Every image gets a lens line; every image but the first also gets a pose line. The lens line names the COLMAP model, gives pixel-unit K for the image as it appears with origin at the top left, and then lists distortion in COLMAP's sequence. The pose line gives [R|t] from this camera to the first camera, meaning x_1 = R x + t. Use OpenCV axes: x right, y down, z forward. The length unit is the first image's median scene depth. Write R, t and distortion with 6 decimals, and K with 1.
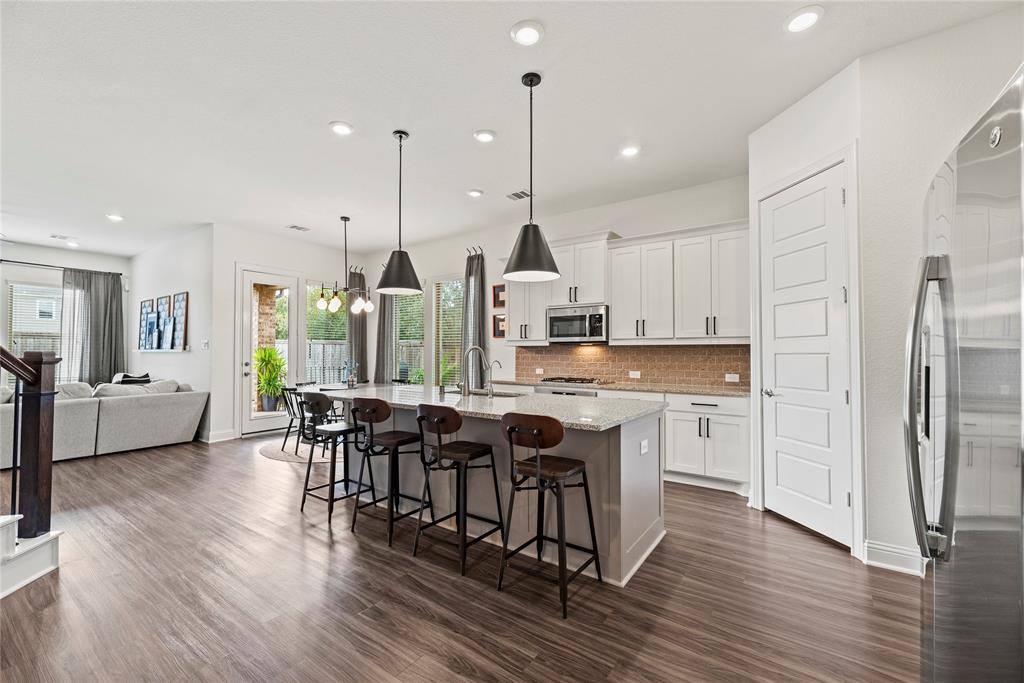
lens RADIAL K [[421.1, 0, 512.0], [0, 421.1, 341.5], [0, 0, 1]] dist [0.000616, 0.000054]
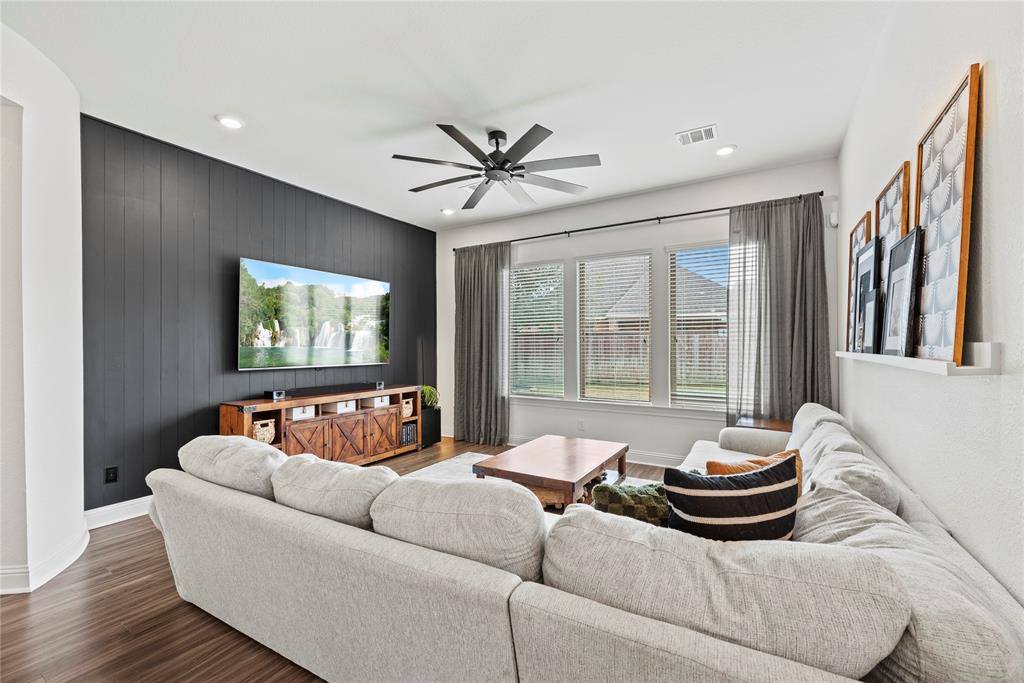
lens RADIAL K [[421.1, 0, 512.0], [0, 421.1, 341.5], [0, 0, 1]] dist [0.000616, 0.000054]
pose [[0.061329, -0.006660, -0.998095, -0.524697], [0.022427, 0.999734, -0.005293, 0.005194], [0.997866, -0.022060, 0.061463, 0.685921]]
